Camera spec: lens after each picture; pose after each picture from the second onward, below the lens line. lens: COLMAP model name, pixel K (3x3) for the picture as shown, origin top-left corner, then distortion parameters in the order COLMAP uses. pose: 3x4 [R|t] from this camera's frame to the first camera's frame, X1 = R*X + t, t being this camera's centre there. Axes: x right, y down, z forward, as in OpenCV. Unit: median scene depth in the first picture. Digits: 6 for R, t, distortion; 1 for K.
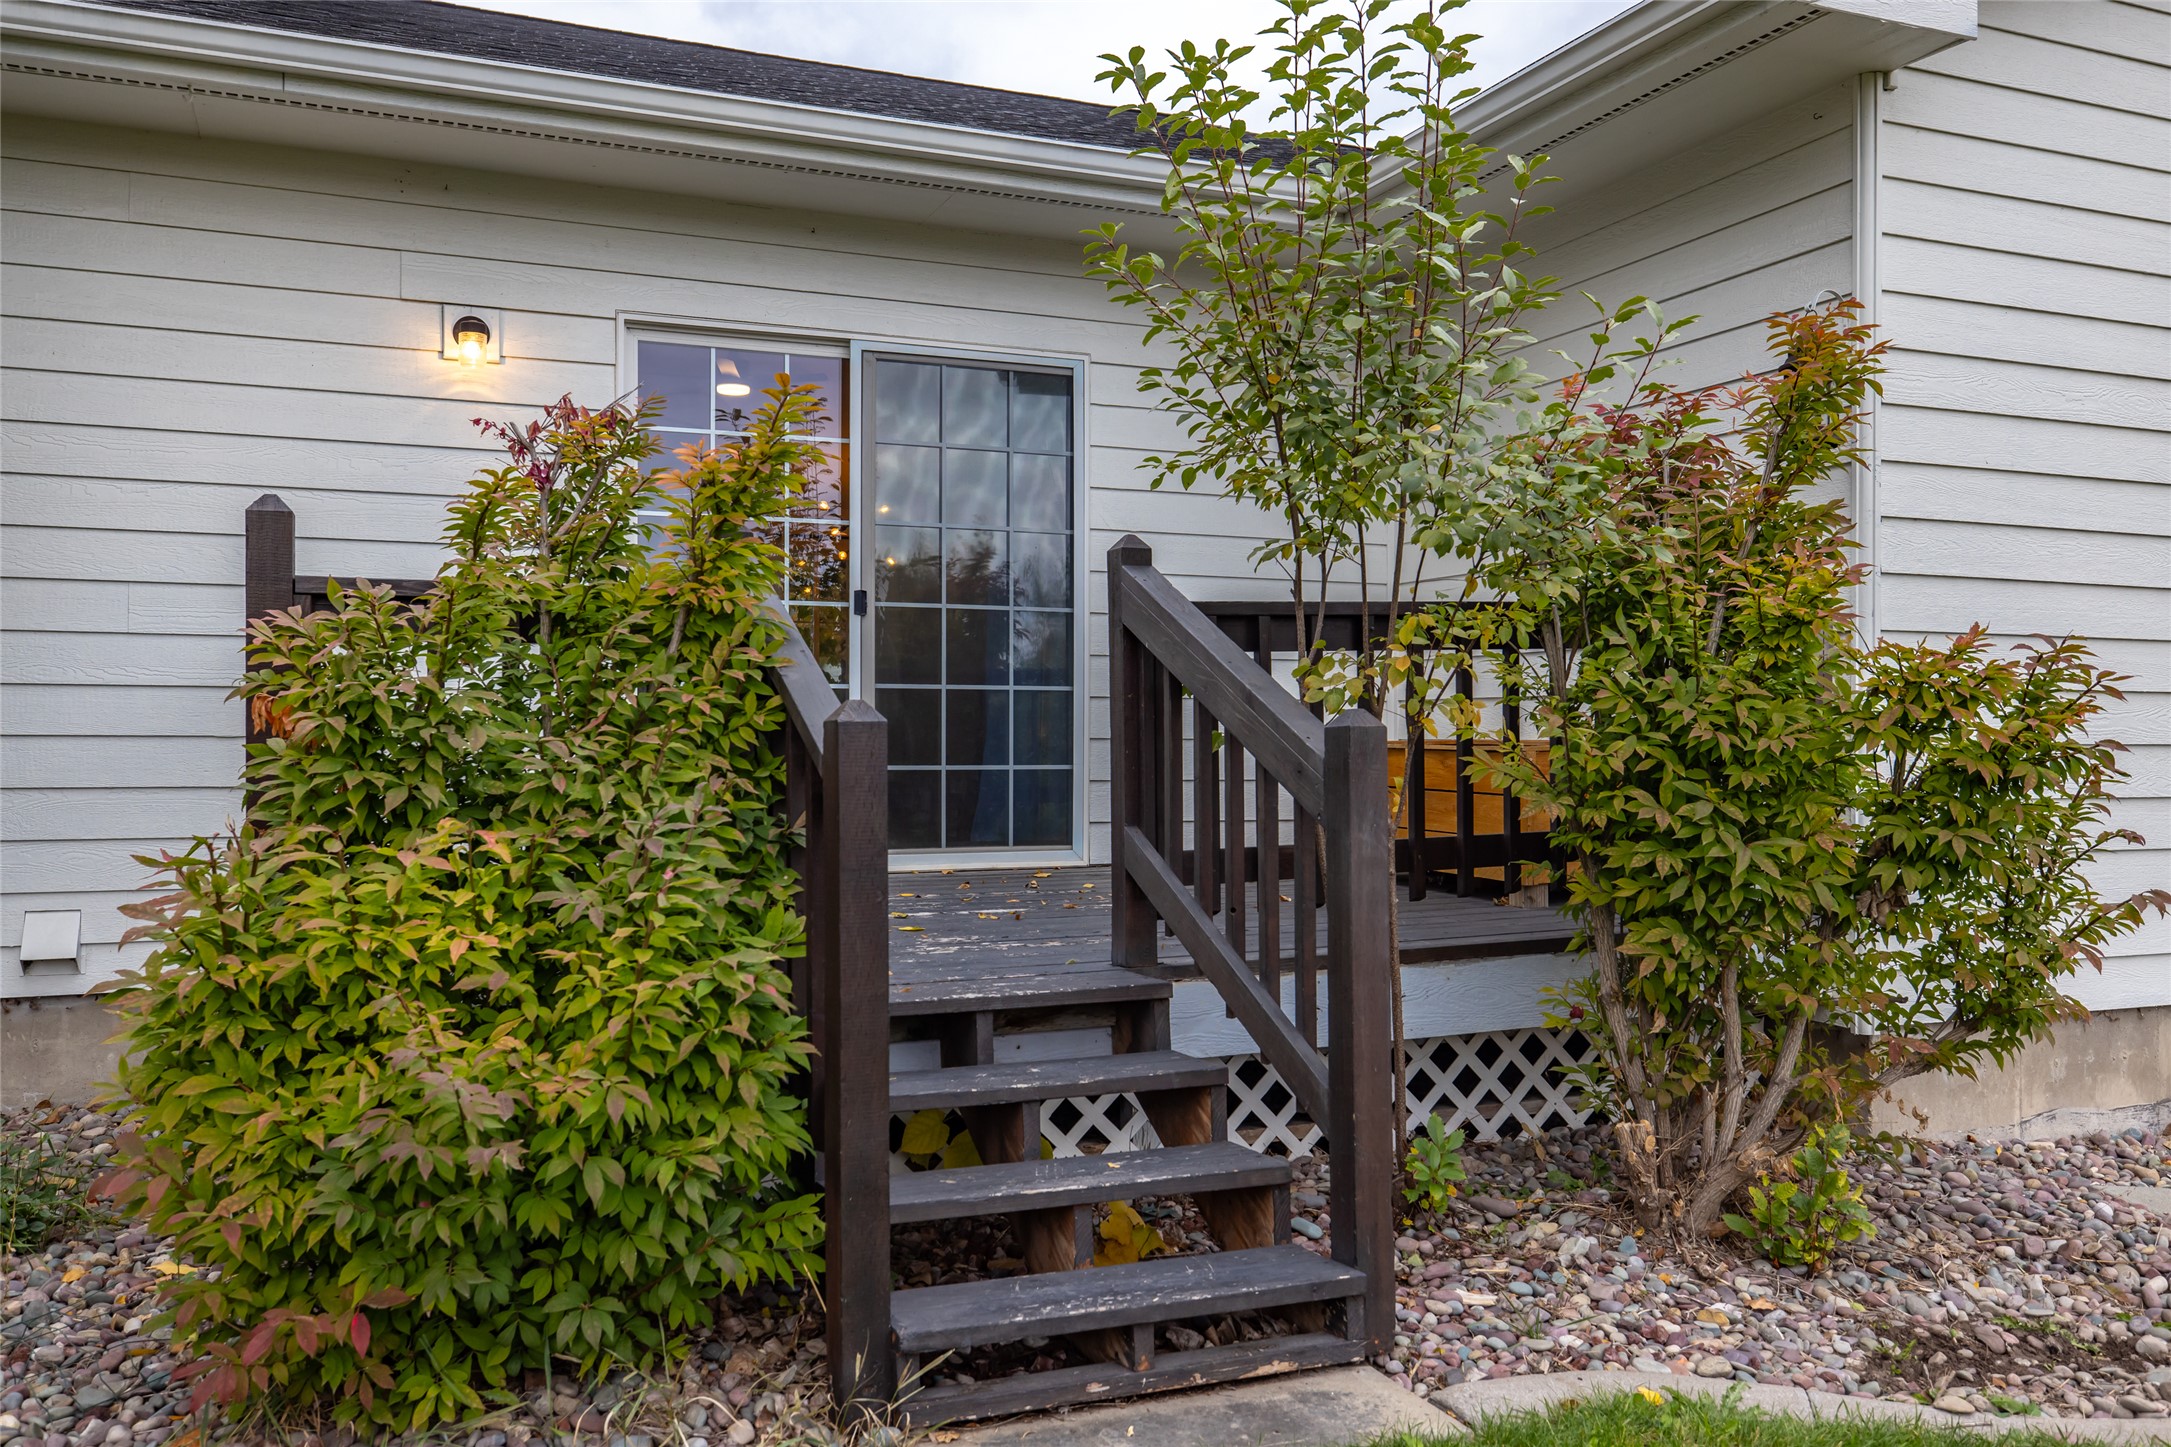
lens RADIAL K [[1751.0, 0, 1085.5], [0, 1751.0, 723.5], [0, 0, 1]] dist [0.018867, 0.004814]
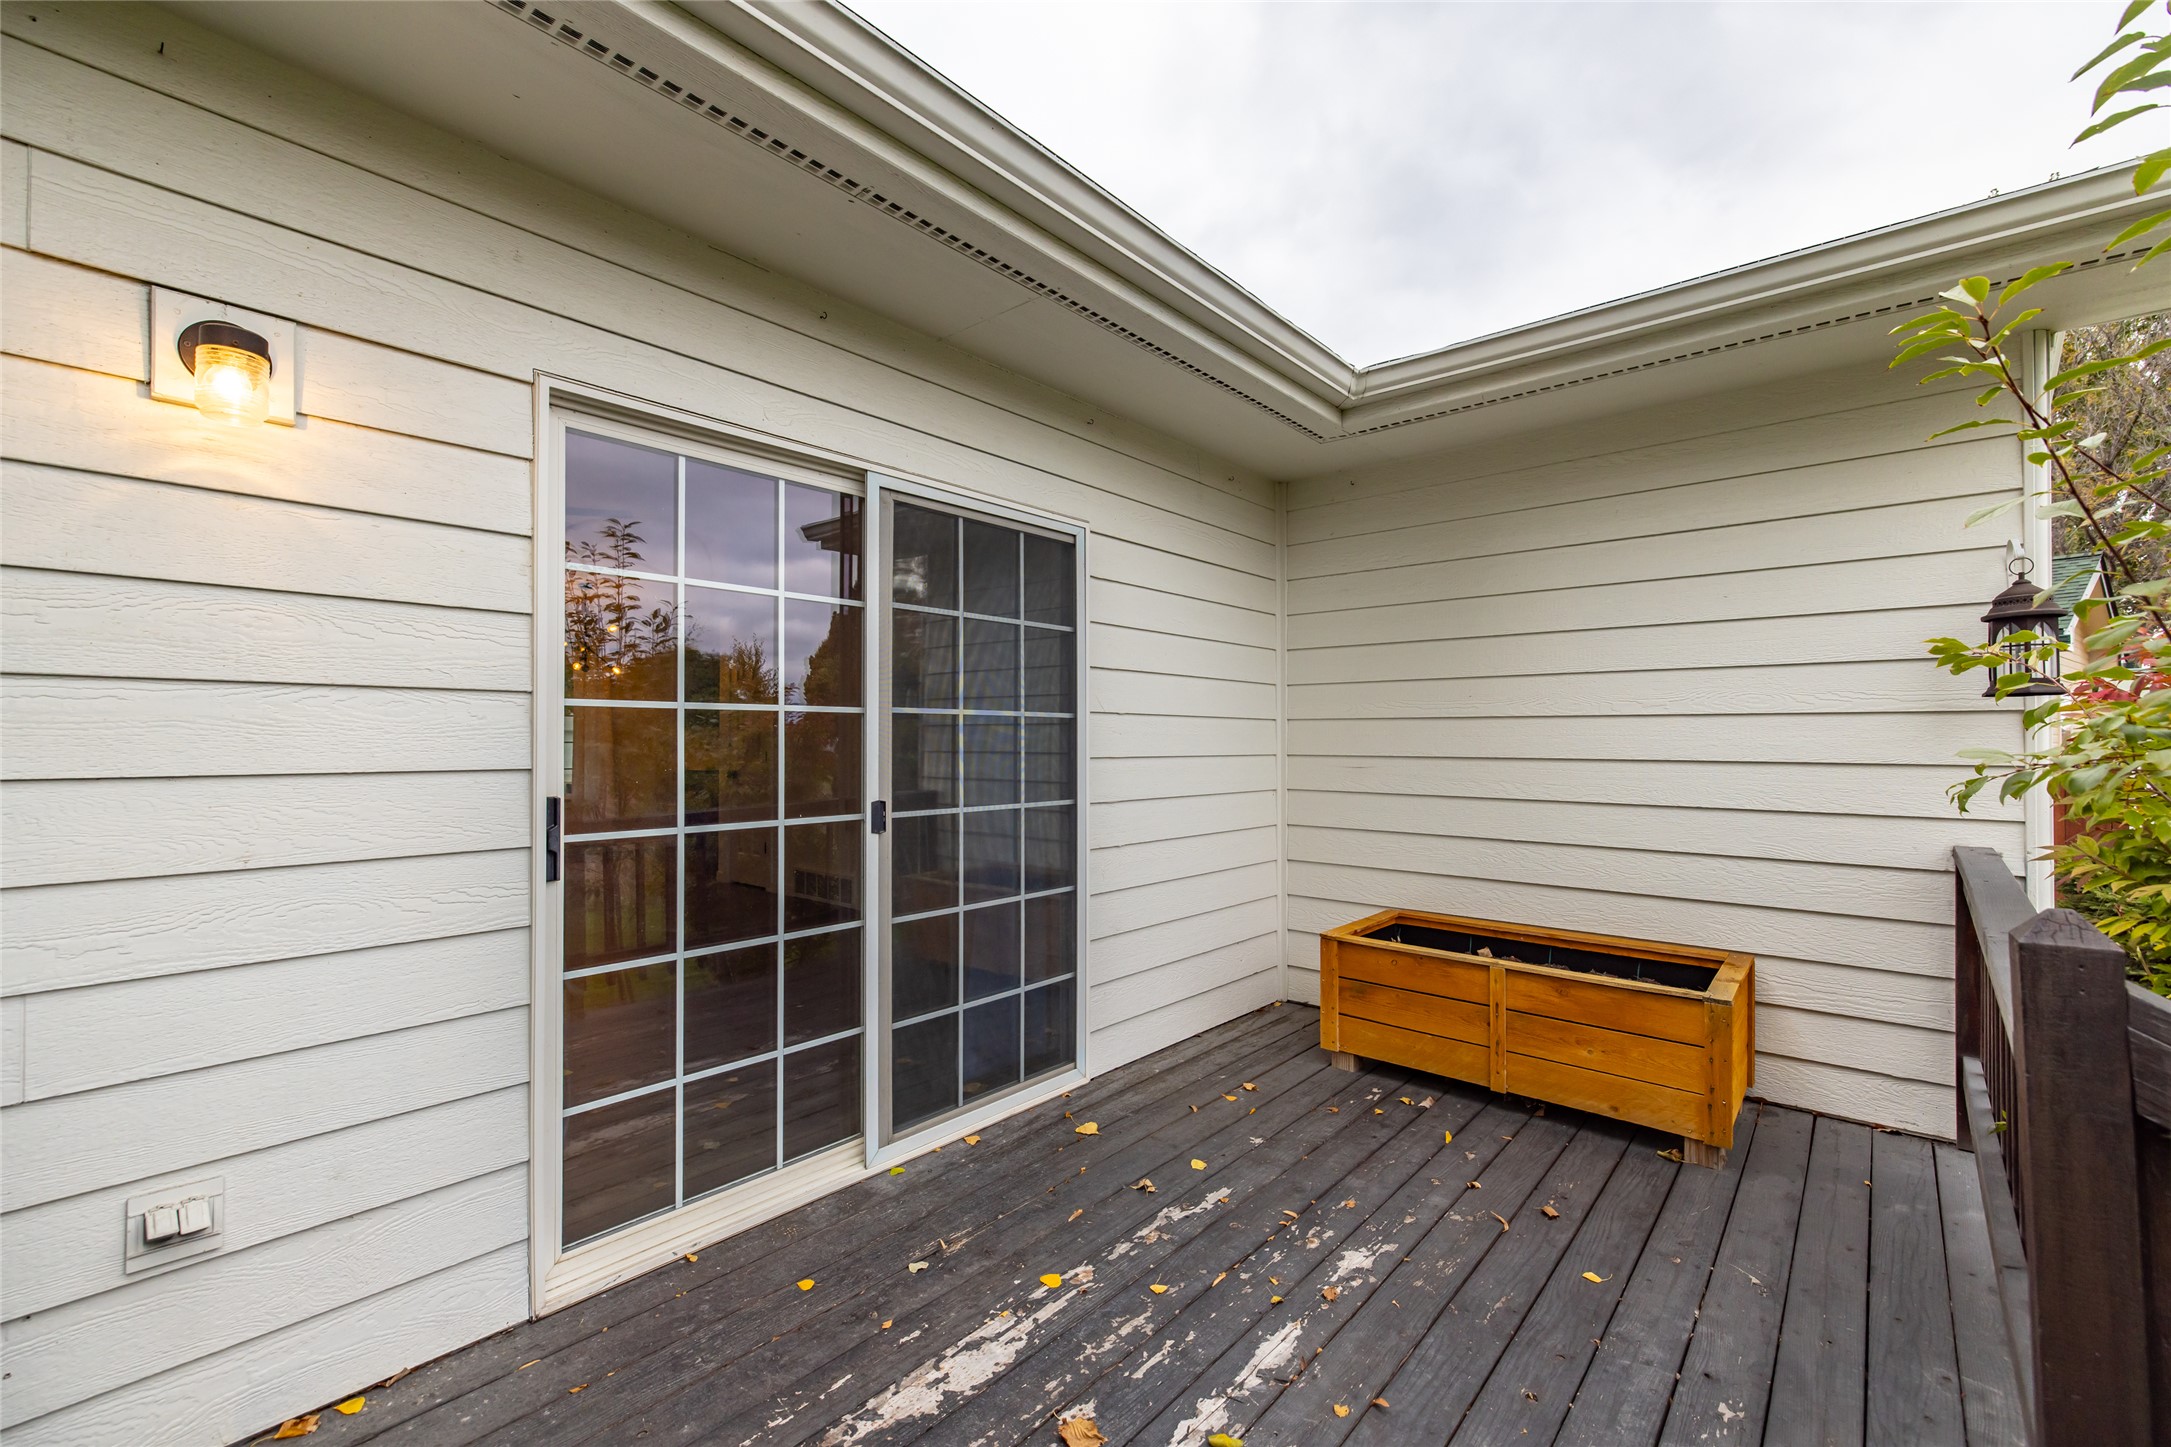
lens RADIAL K [[908.9, 0, 1079.0], [0, 908.9, 729.7], [0, 0, 1]] dist [-0.000028, -0.000128]
pose [[0.896178, 0.002132, 0.443690, -0.326697], [-0.000010, 0.999989, -0.004785, -0.151754], [-0.443695, 0.004283, 0.896168, 0.875667]]
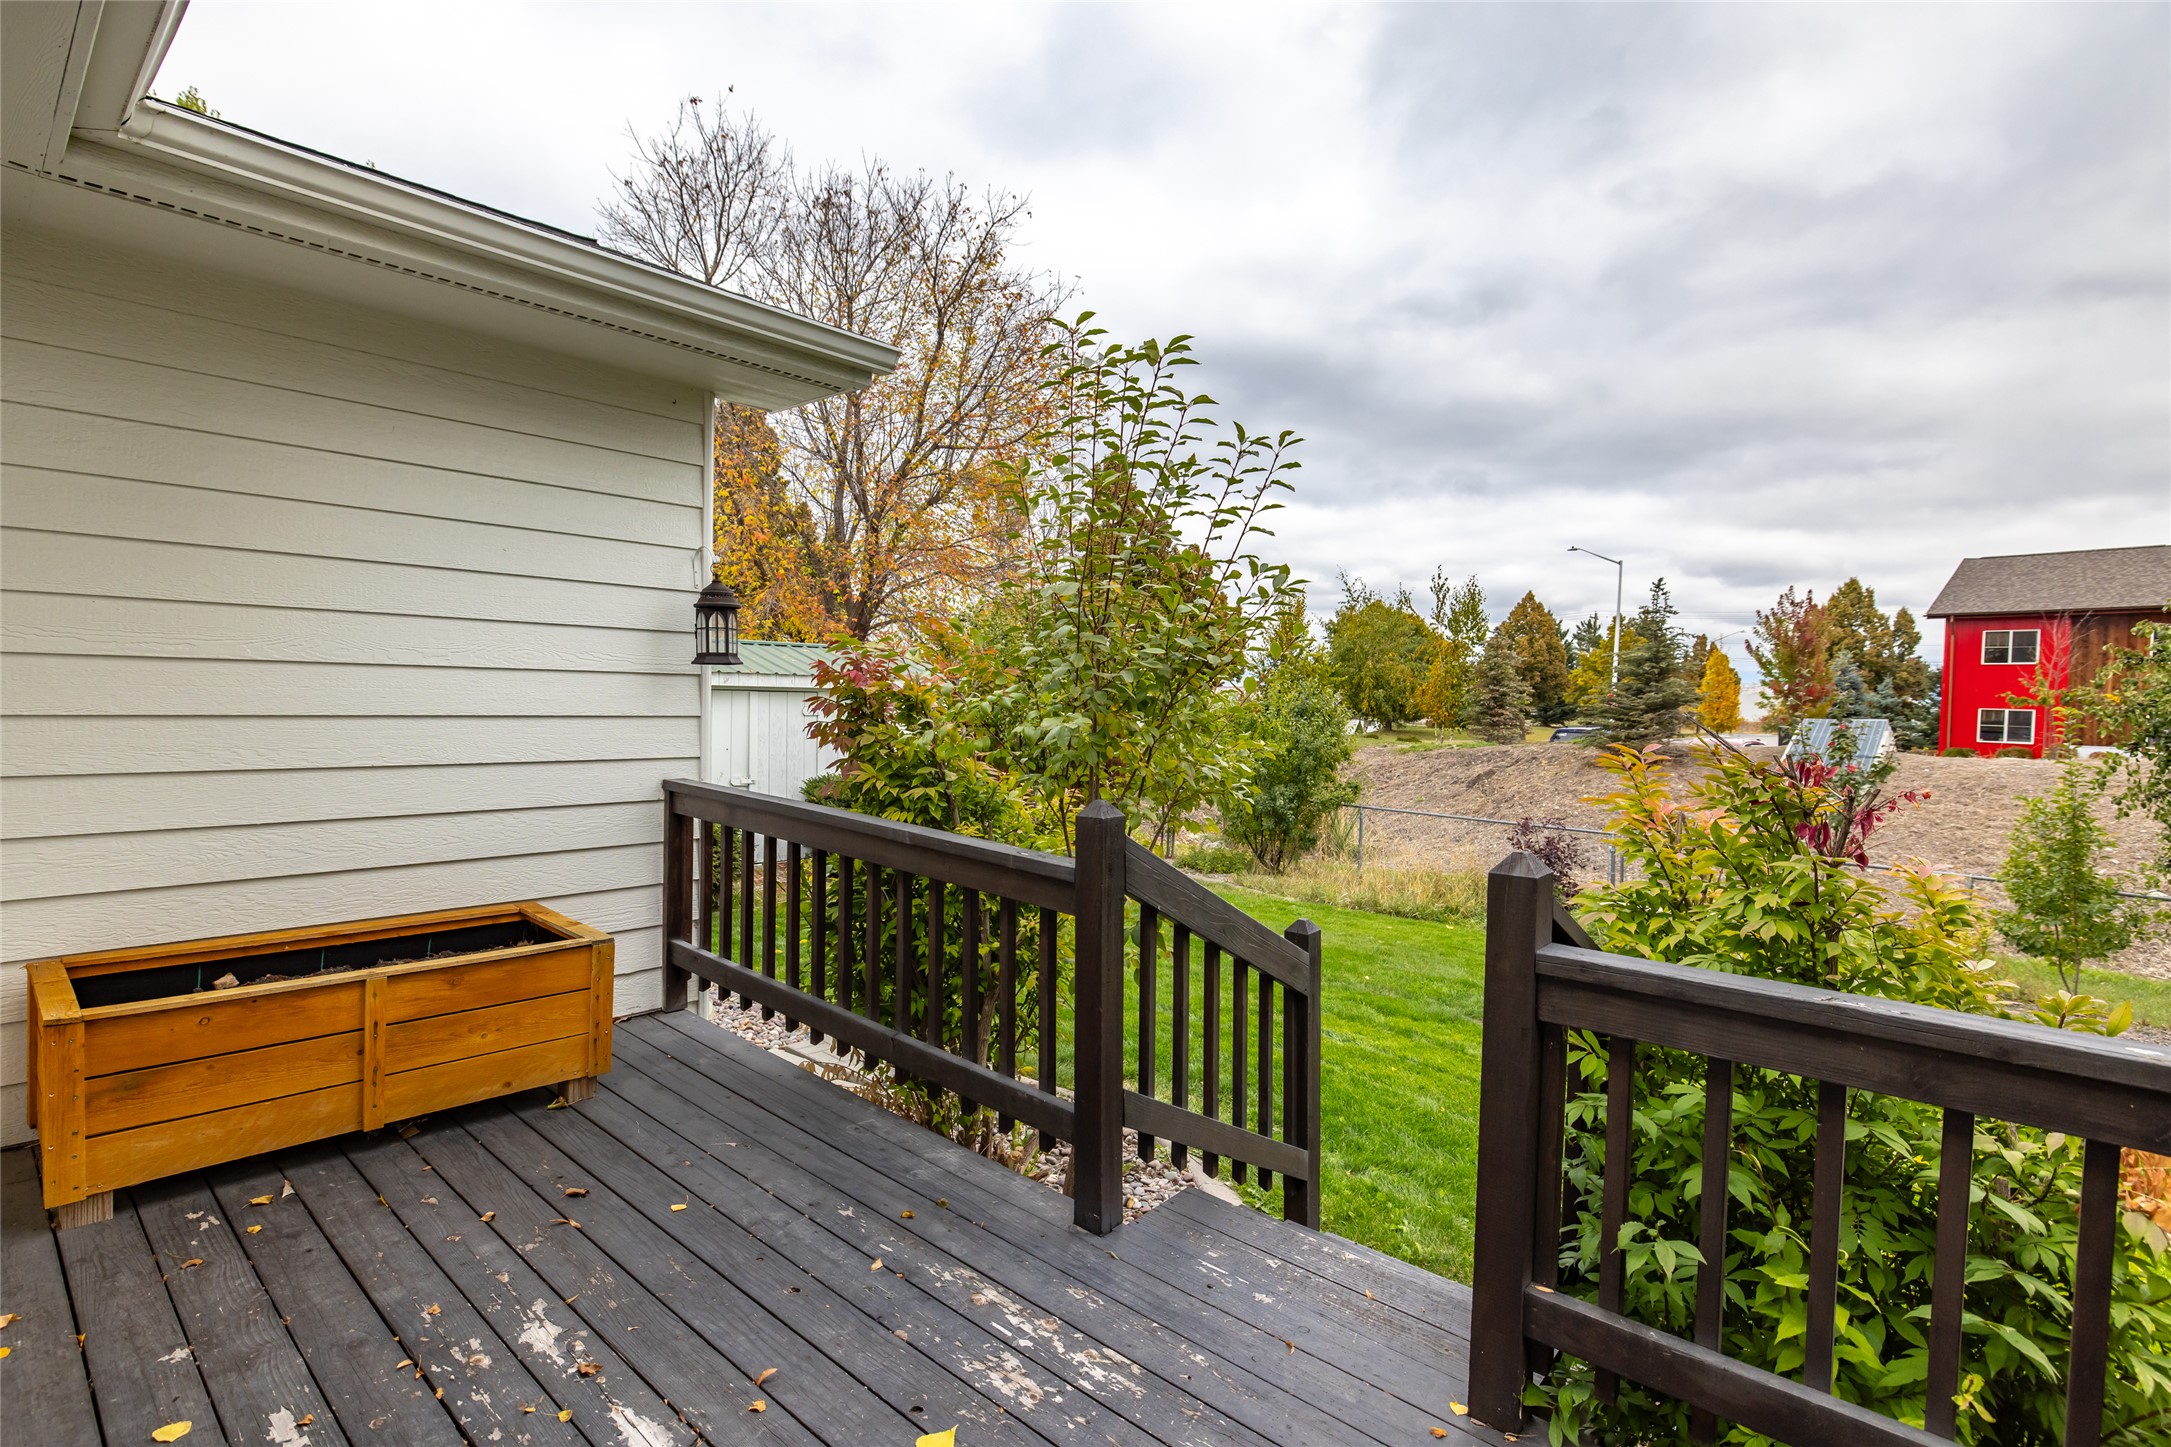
lens RADIAL K [[1004.7, 0, 1085.5], [0, 1004.7, 723.5], [0, 0, 1]] dist [-0.002169, -0.000420]
pose [[-0.398931, -0.039723, 0.916120, -0.454990], [-0.024276, 0.999169, 0.032753, -0.161124], [-0.916660, -0.009174, -0.399563, 1.168622]]
